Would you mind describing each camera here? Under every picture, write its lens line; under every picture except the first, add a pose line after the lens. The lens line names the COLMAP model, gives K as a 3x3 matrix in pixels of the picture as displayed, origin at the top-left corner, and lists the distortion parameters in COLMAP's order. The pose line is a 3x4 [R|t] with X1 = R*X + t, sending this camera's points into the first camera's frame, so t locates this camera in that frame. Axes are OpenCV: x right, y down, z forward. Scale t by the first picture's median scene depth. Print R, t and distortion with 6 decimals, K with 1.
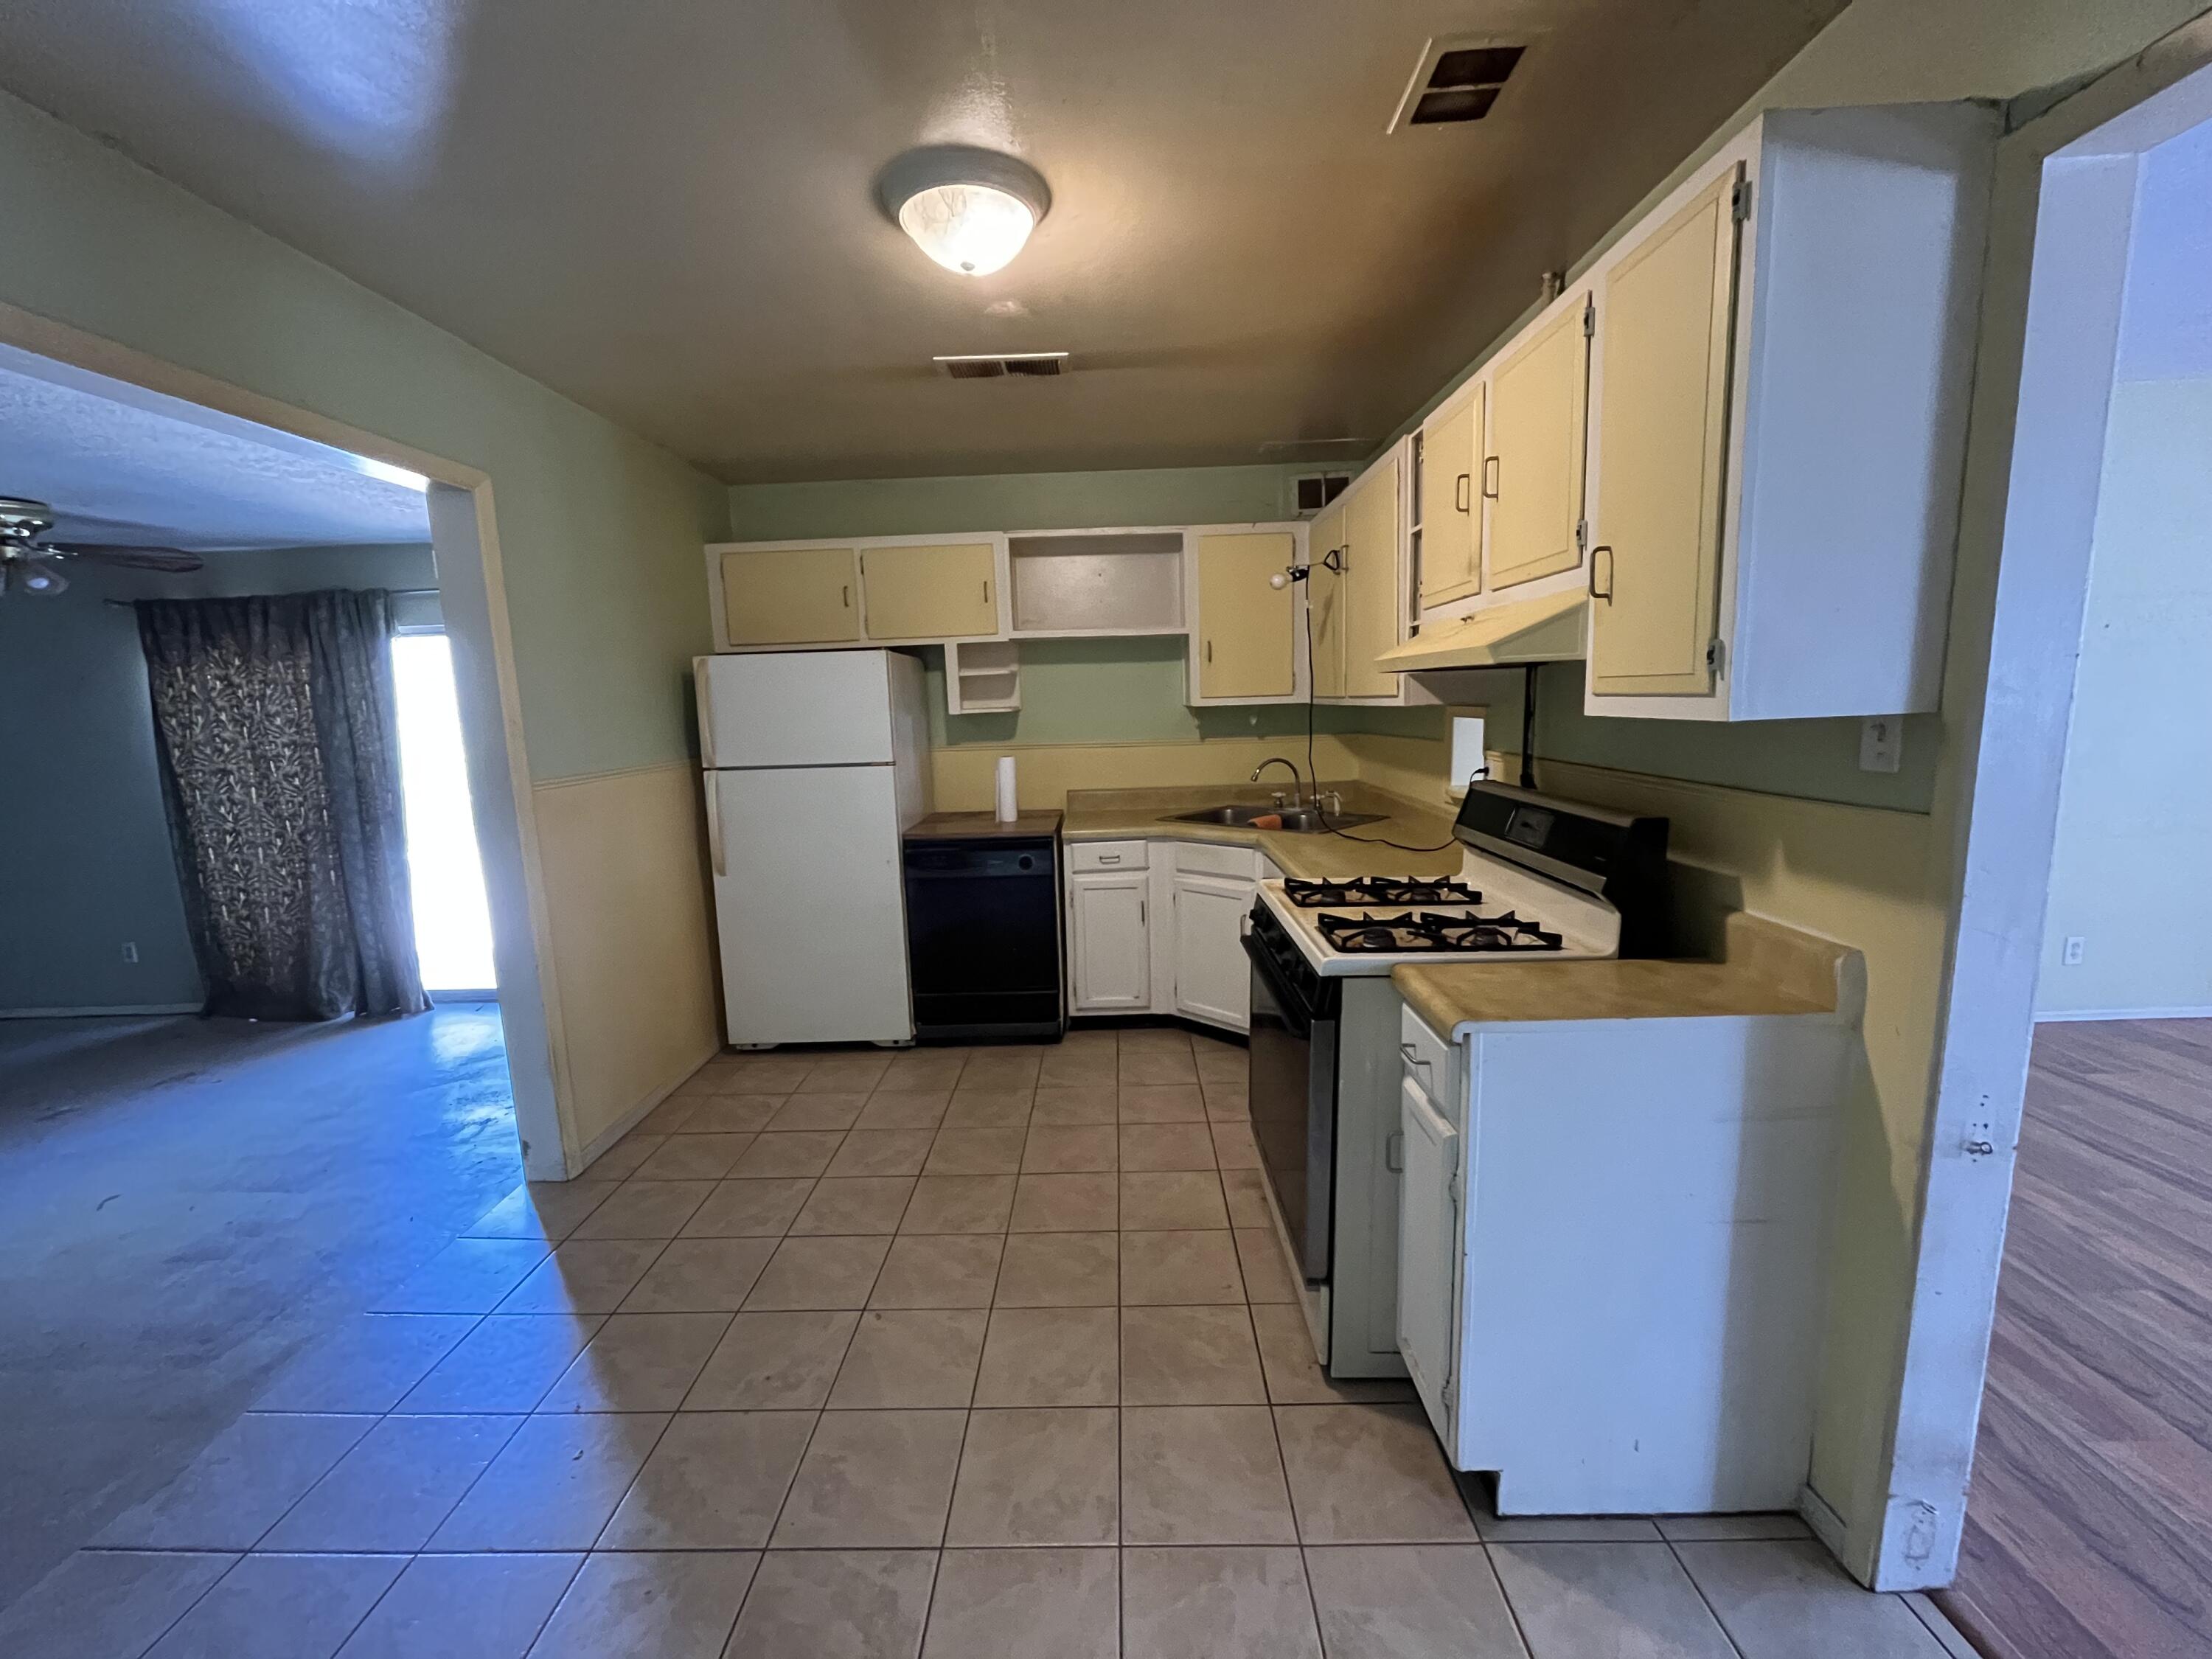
lens RADIAL K [[886.0, 0, 1100.5], [0, 886.0, 828.4], [0, 0, 1]] dist [-0.001866, -0.000524]
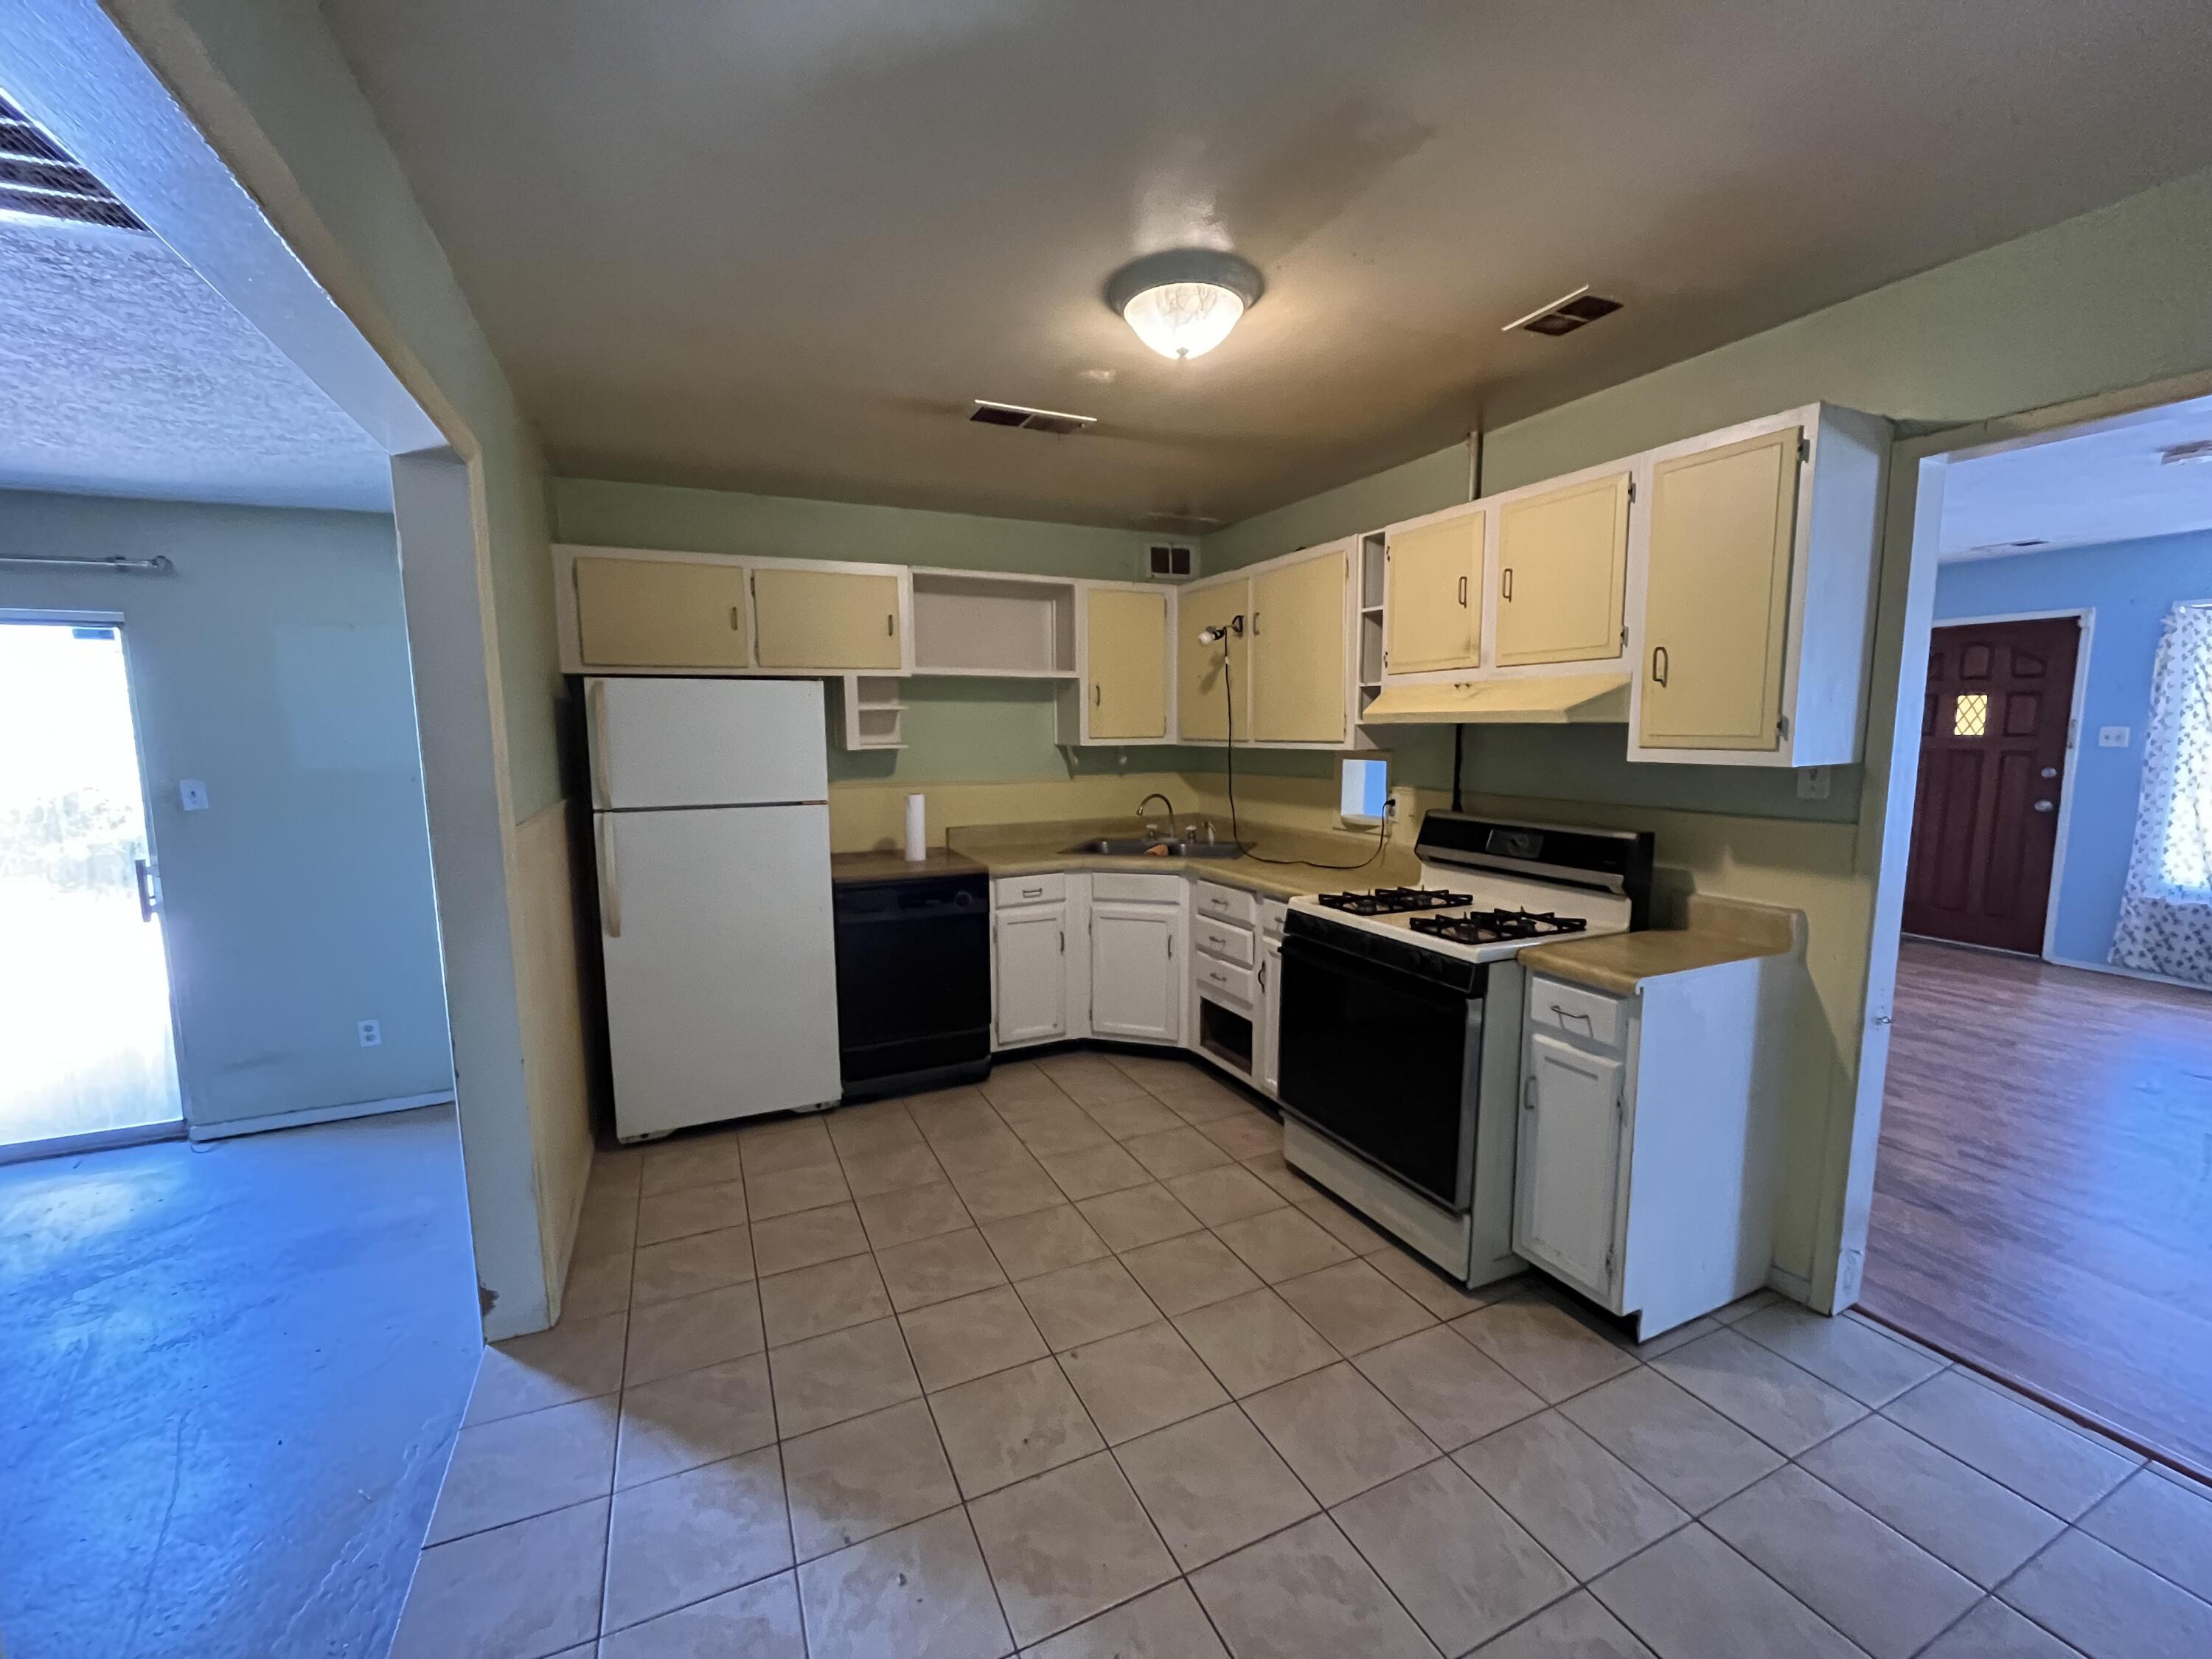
lens RADIAL K [[886.0, 0, 1093.9], [0, 886.0, 828.9], [0, 0, 1]] dist [-0.001866, -0.000524]
pose [[0.901700, -0.023713, 0.431712, -0.365200], [0.041304, 0.998653, -0.031416, -0.004132], [-0.430385, 0.046159, 0.901464, 0.037968]]
